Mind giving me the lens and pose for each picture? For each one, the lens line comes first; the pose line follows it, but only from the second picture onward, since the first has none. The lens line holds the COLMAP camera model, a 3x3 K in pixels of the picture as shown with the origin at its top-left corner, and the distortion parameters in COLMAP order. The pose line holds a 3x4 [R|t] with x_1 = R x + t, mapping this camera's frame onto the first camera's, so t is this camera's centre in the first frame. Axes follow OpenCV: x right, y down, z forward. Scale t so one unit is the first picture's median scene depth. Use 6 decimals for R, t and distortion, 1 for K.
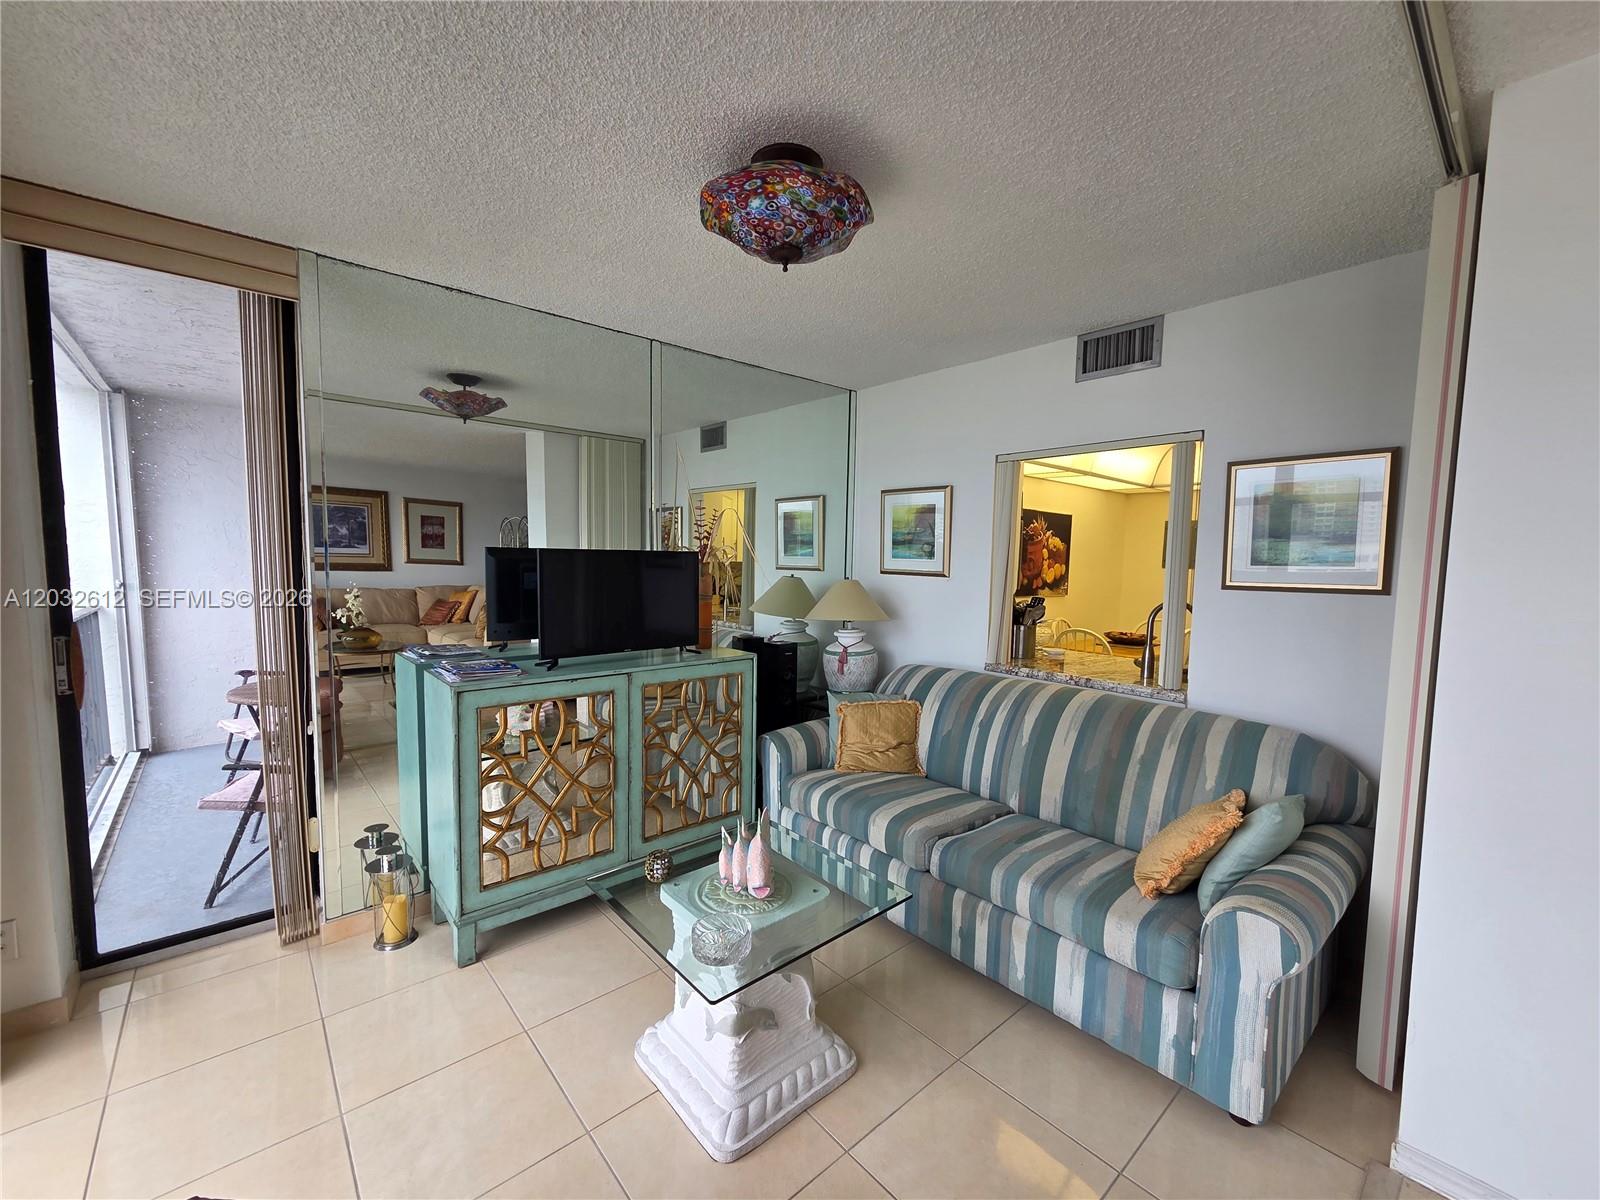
lens RADIAL K [[649.2, 0, 806.4], [0, 649.2, 603.7], [0, 0, 1]] dist [0.002765, -0.000691]
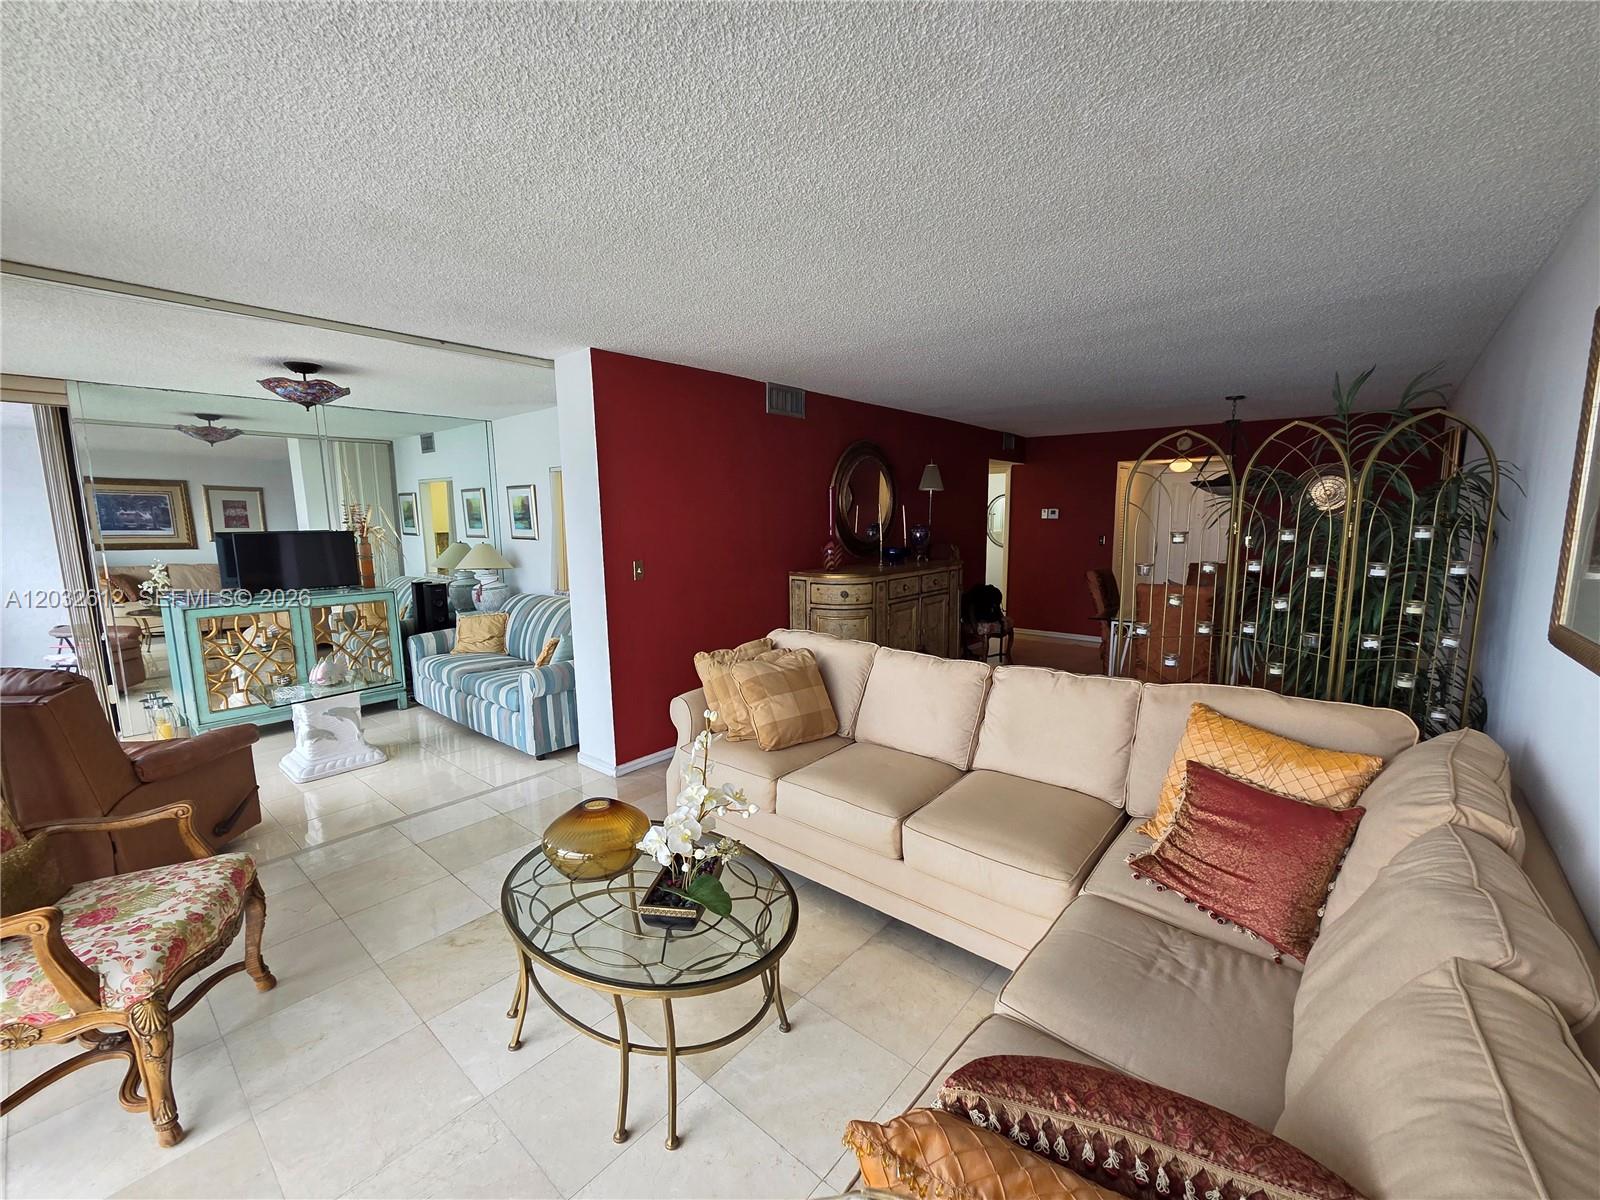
lens RADIAL K [[649.2, 0, 794.7], [0, 649.2, 603.8], [0, 0, 1]] dist [0.002765, -0.000691]
pose [[0.990283, -0.049075, 0.130124, 0.577720], [0.041112, 0.997154, 0.063192, 0.039078], [-0.132855, -0.057228, 0.989482, -0.661382]]
